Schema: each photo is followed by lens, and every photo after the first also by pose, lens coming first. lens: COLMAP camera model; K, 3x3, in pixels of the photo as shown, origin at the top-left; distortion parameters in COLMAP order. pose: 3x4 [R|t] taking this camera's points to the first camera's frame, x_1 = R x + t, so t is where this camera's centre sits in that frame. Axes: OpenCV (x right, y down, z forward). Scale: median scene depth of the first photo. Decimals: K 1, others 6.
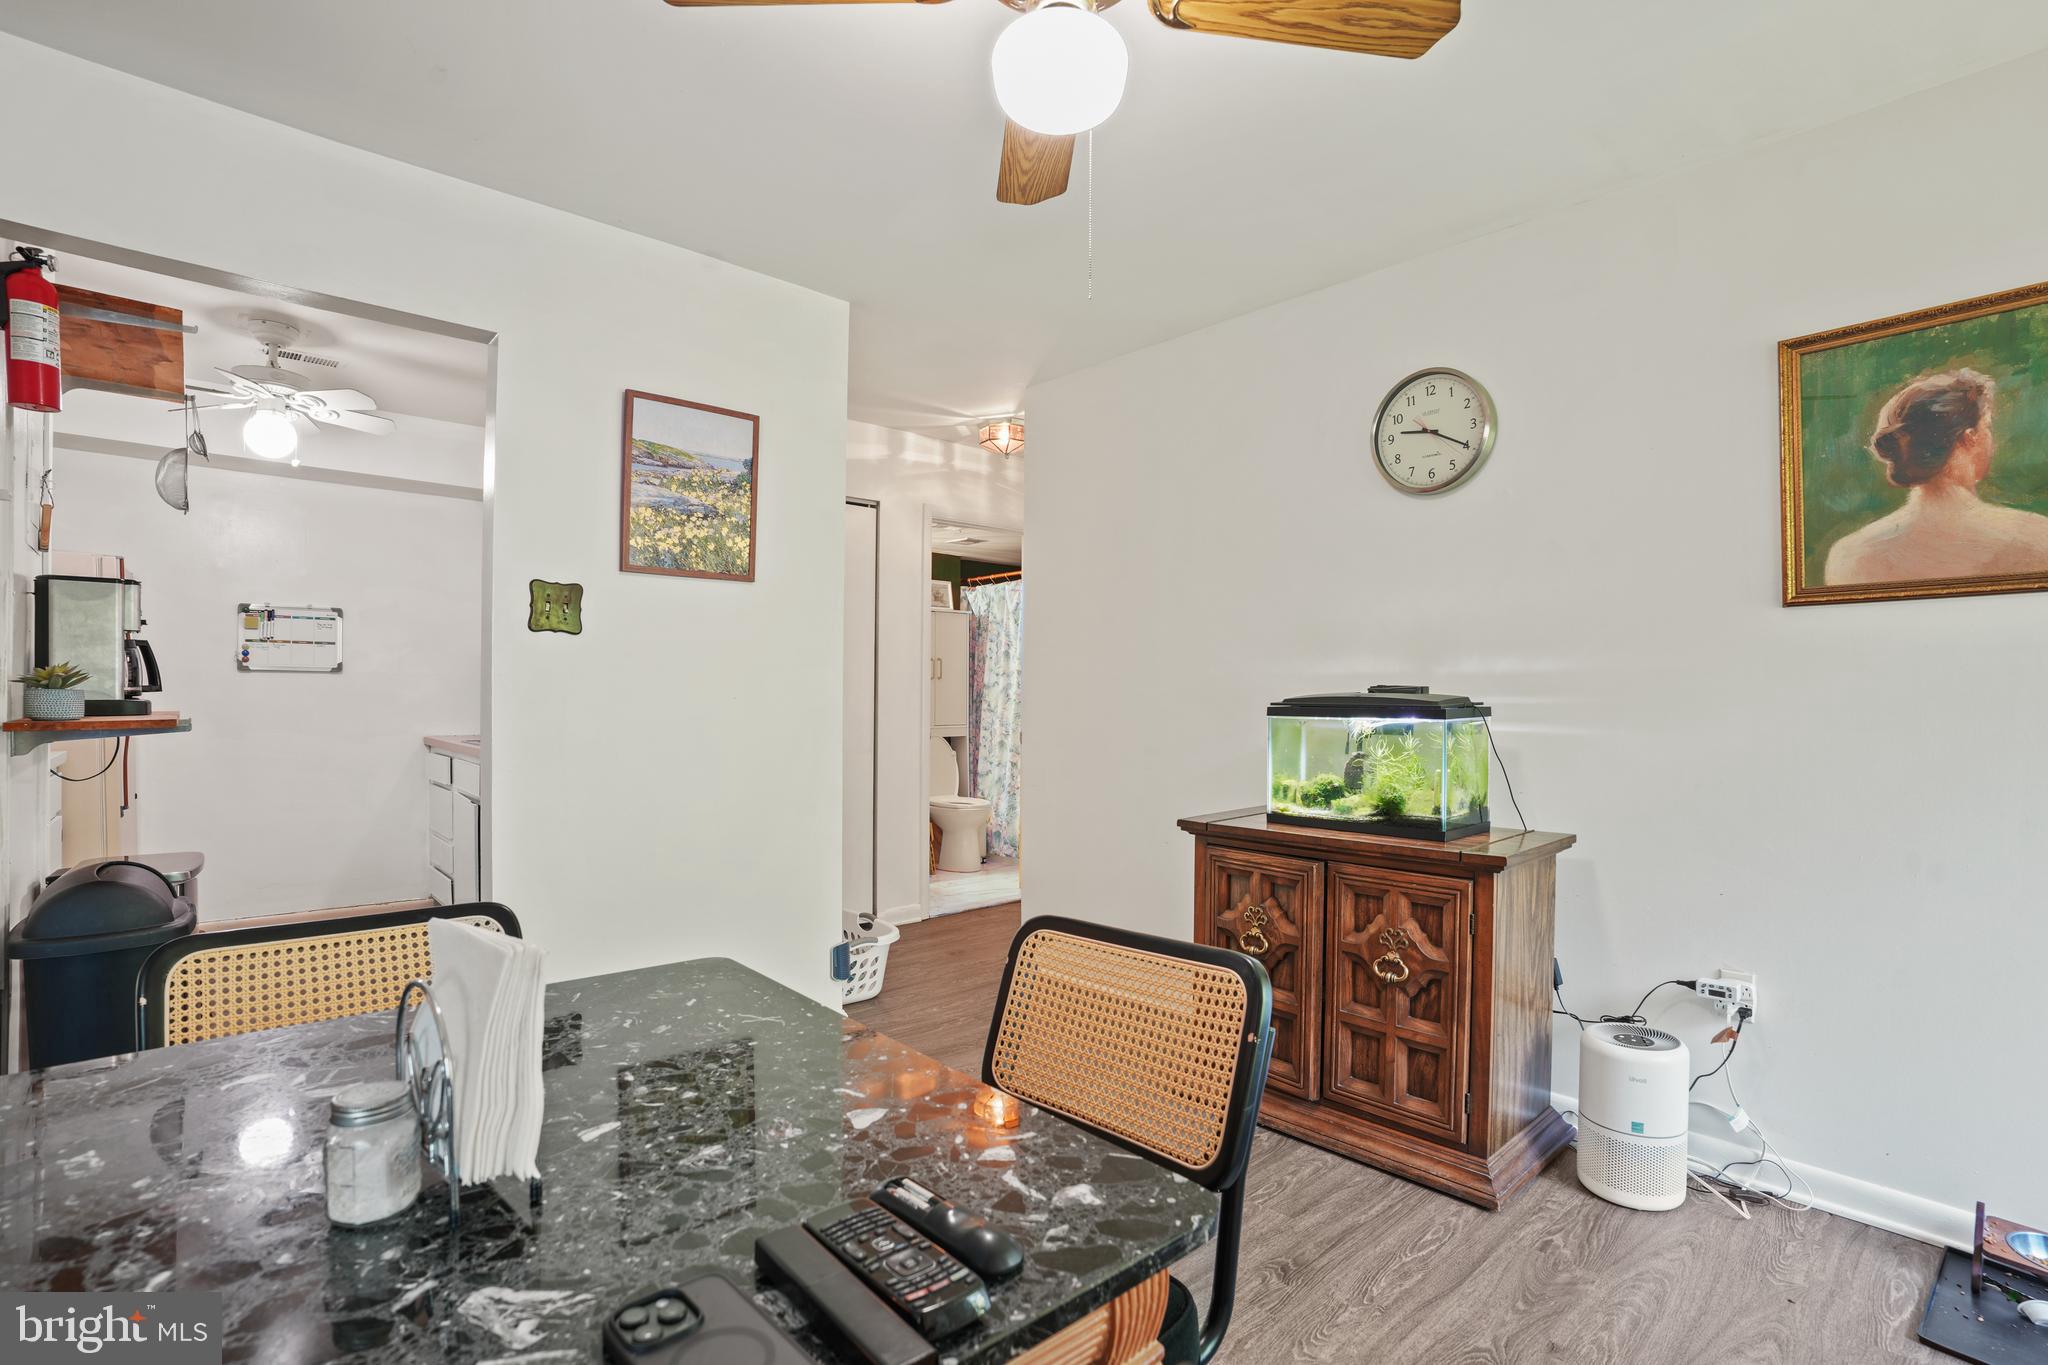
lens RADIAL K [[955.7, 0, 1022.6], [0, 955.7, 697.1], [0, 0, 1]] dist [-0.085082, 0.032006]
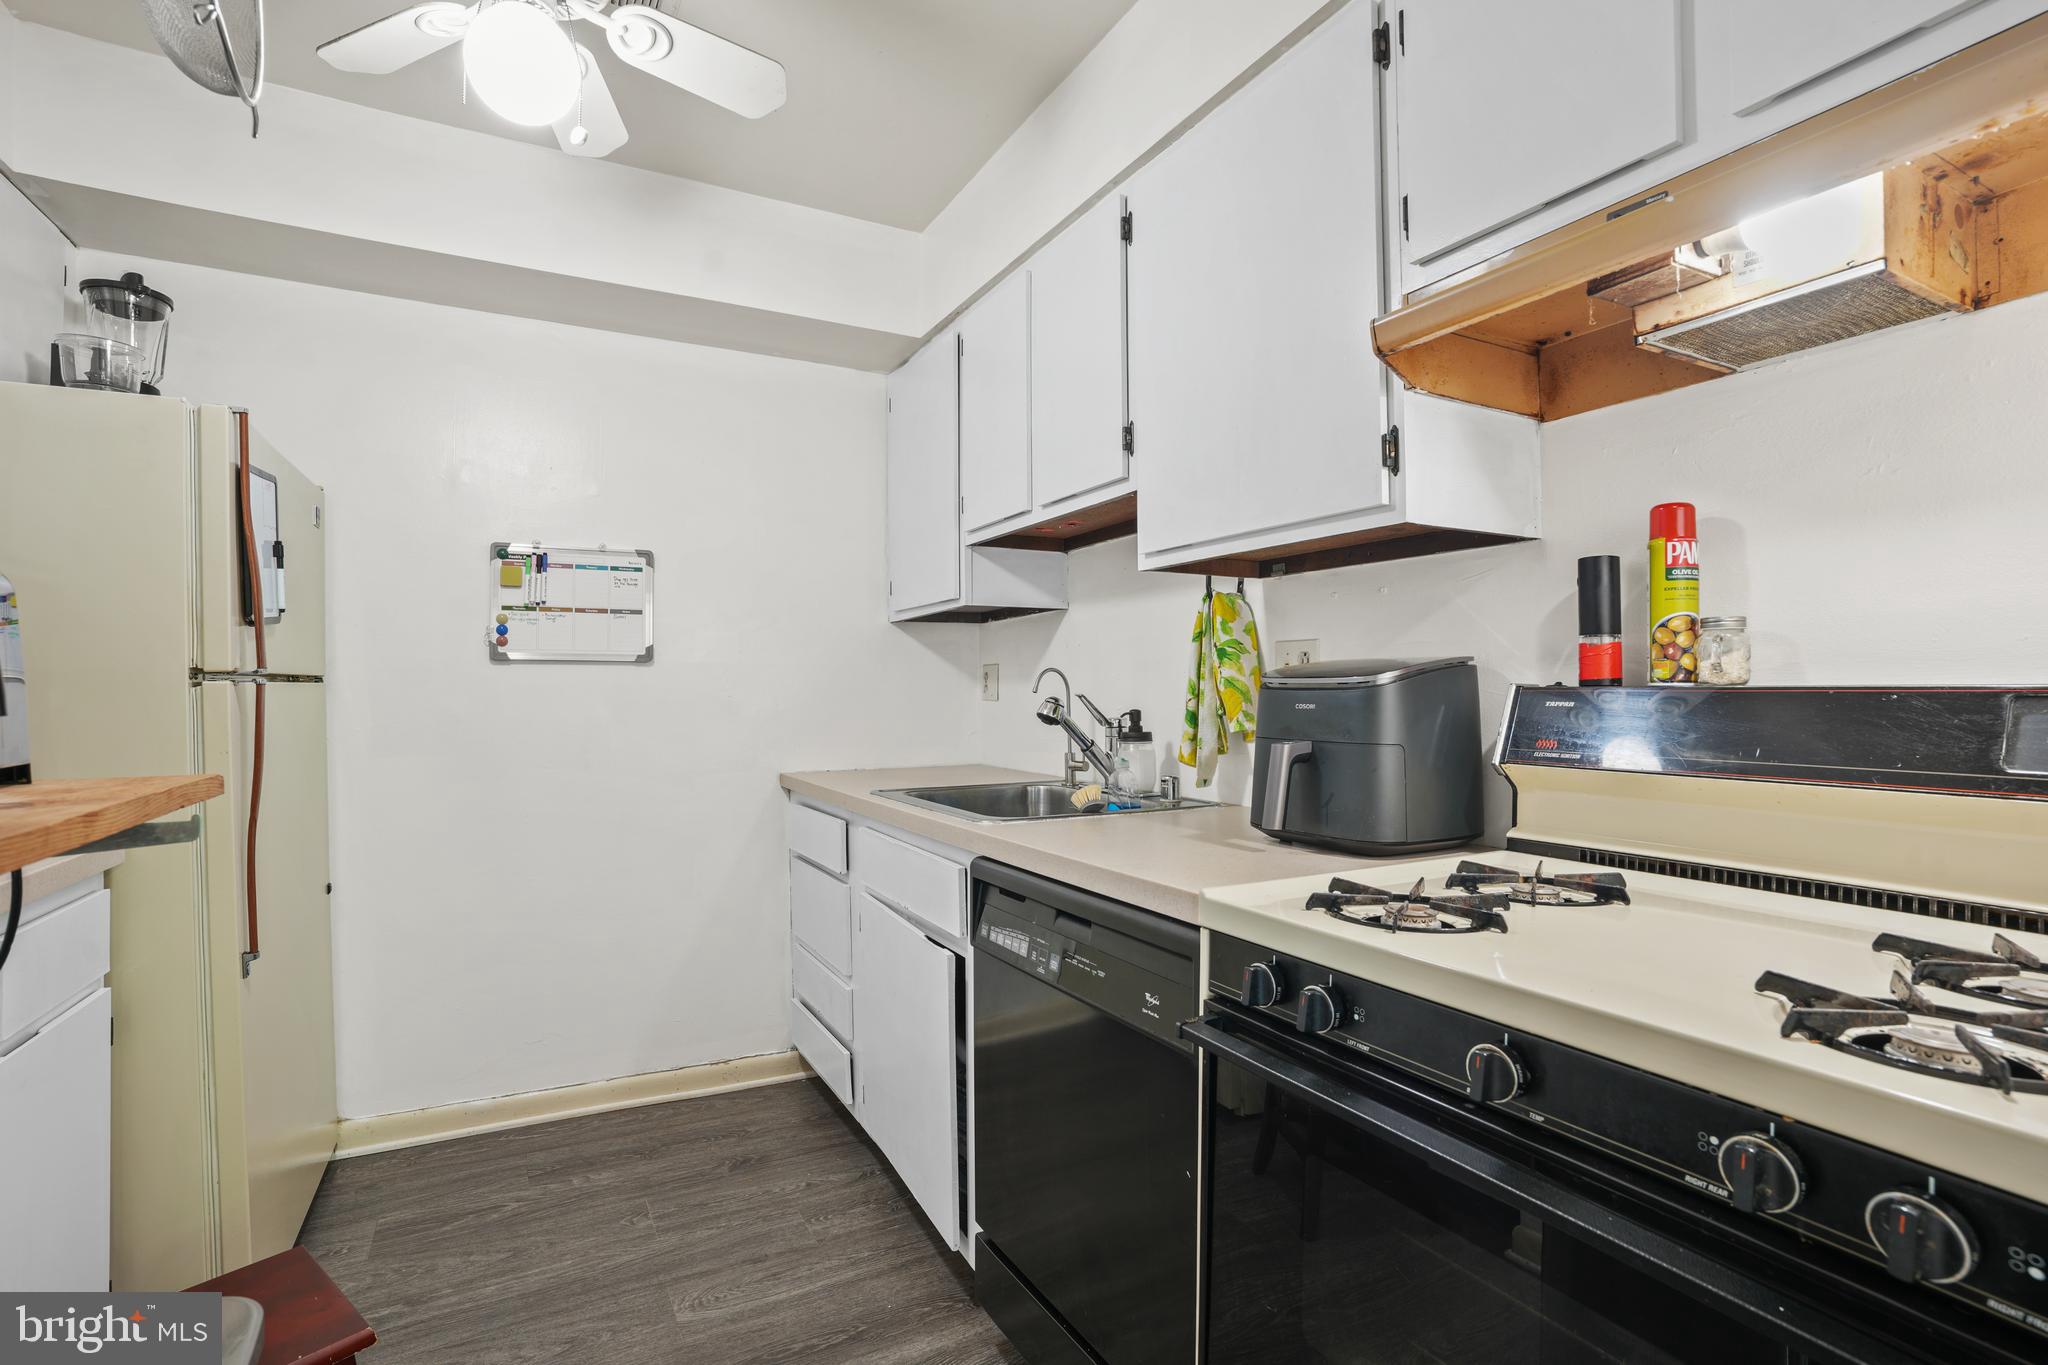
lens RADIAL K [[959.0, 0, 1027.7], [0, 959.0, 709.7], [0, 0, 1]] dist [-0.095393, 0.042432]
pose [[0.973618, -0.002677, -0.228170, -0.712472], [0.006052, 0.999882, 0.014095, -0.009362], [0.228106, -0.015104, 0.973519, 0.902477]]
